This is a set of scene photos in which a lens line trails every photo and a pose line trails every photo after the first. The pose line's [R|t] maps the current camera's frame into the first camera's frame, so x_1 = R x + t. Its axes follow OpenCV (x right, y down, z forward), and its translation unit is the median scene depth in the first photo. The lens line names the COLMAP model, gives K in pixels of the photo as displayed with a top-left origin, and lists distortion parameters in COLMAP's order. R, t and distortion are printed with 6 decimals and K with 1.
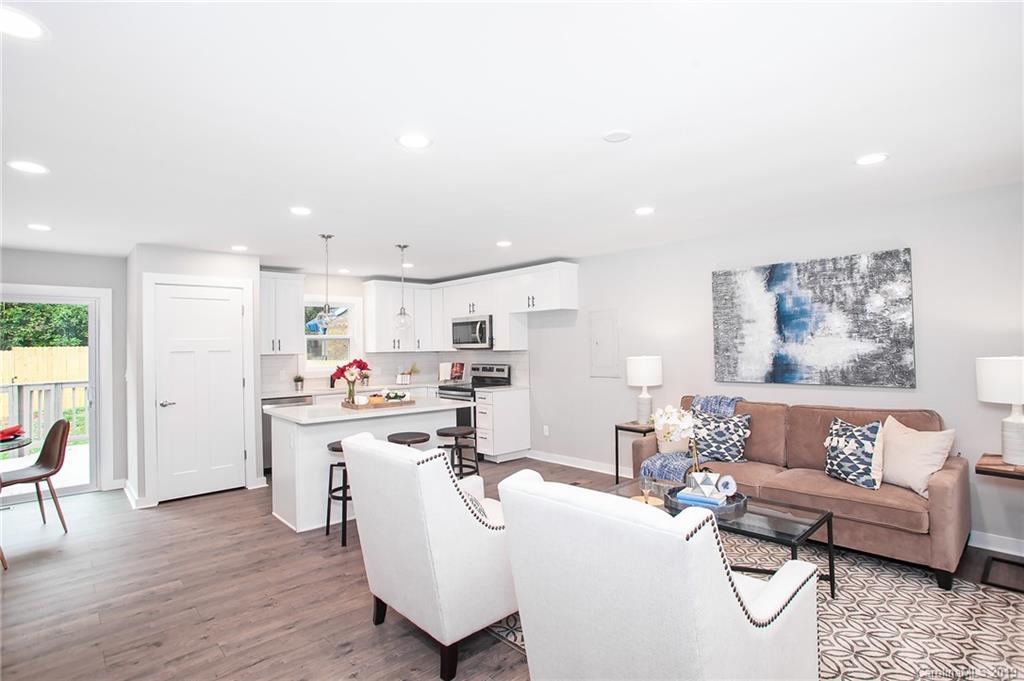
lens RADIAL K [[514.4, 0, 514.1], [0, 514.4, 334.7], [0, 0, 1]] dist [-0.073135, 0.037887]
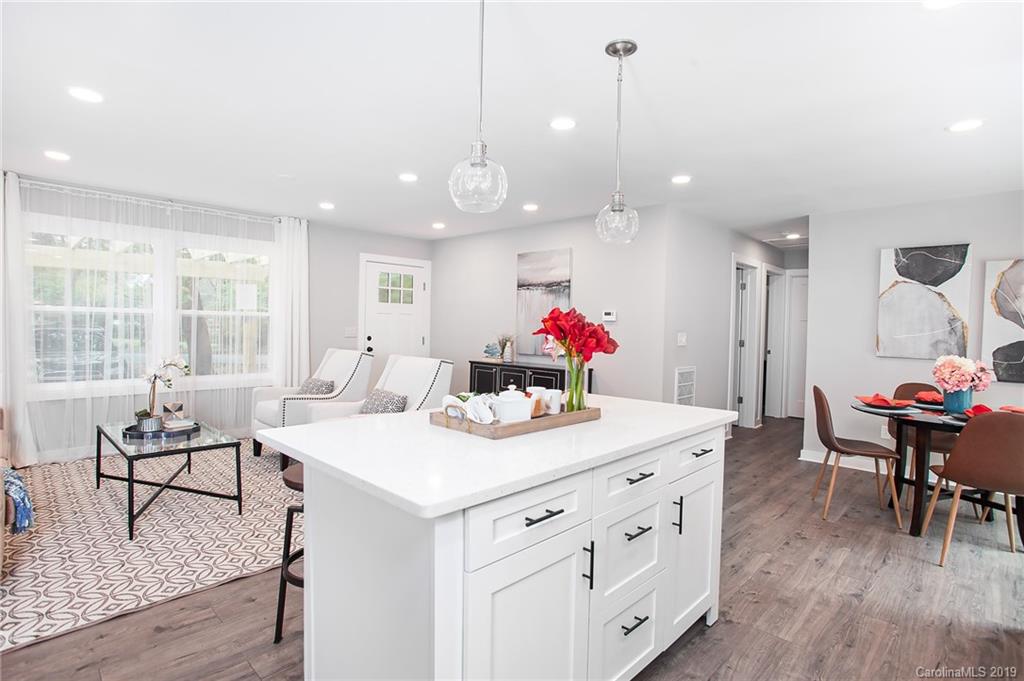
lens RADIAL K [[514.4, 0, 514.1], [0, 514.4, 334.7], [0, 0, 1]] dist [-0.073135, 0.037887]
pose [[-0.998588, -0.001164, -0.053113, -0.245849], [-0.000903, 0.999987, -0.004949, 0.073247], [0.053118, -0.004894, -0.998576, 1.455109]]
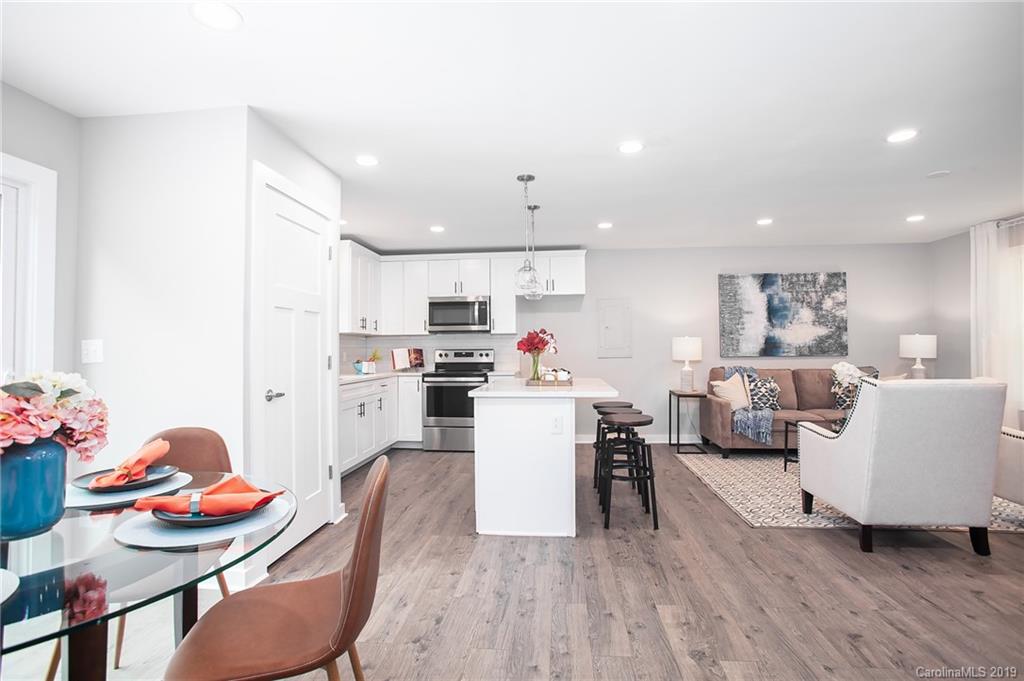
lens RADIAL K [[500.4, 0, 513.3], [0, 500.4, 335.5], [0, 0, 1]] dist [-0.071435, 0.034504]
pose [[0.748927, 0.030398, 0.661955, -0.906482], [-0.020038, 0.999529, -0.023229, 0.080410], [-0.662350, 0.004132, 0.749183, 0.412587]]
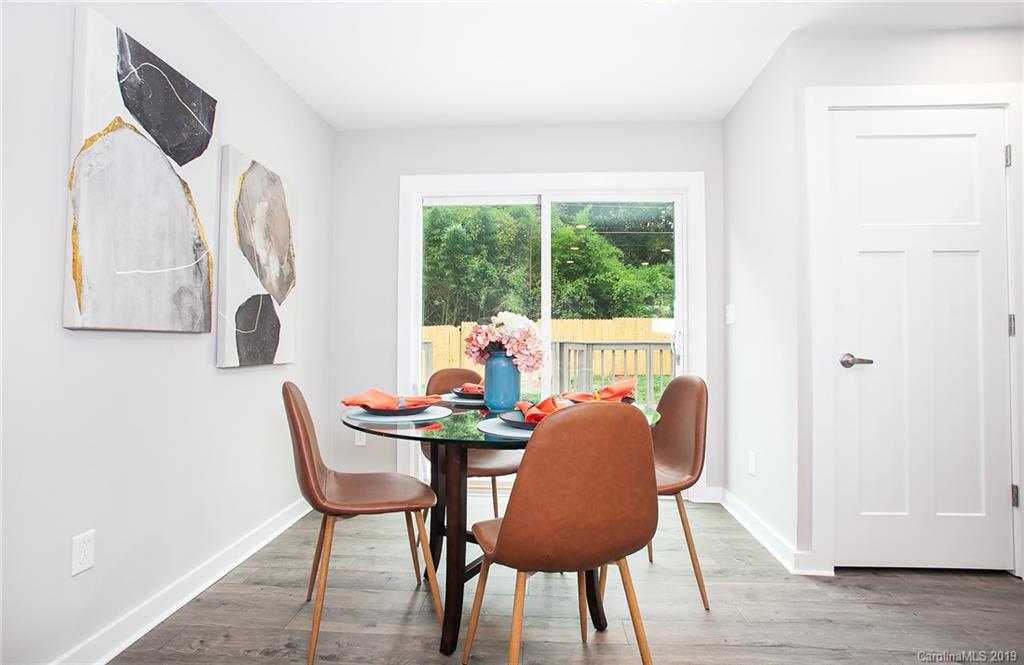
lens RADIAL K [[515.5, 0, 513.0], [0, 515.5, 325.6], [0, 0, 1]] dist [-0.066383, 0.031590]
pose [[0.686762, 0.002712, -0.726877, -0.599054], [-0.000490, 0.999995, 0.003268, 0.108753], [0.726882, -0.001888, 0.686760, 0.469433]]
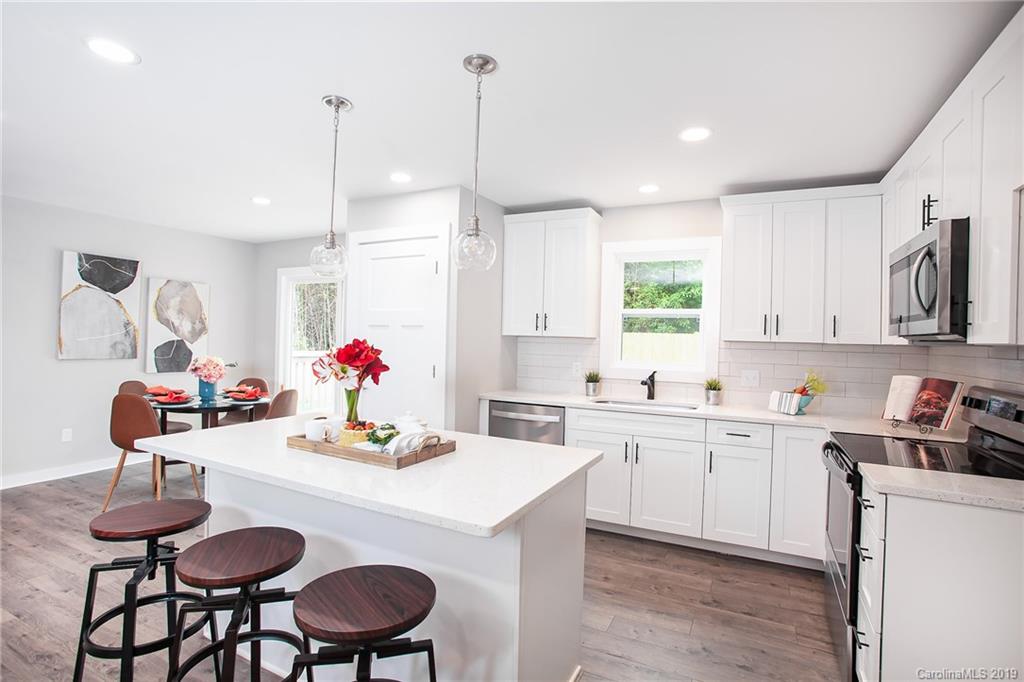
lens RADIAL K [[500.4, 0, 513.3], [0, 500.4, 336.0], [0, 0, 1]] dist [-0.071435, 0.034504]
pose [[0.348821, 0.023707, -0.936890, 0.171458], [-0.011435, 0.999713, 0.021040, 0.034510], [0.937120, 0.003374, 0.348992, 0.992718]]
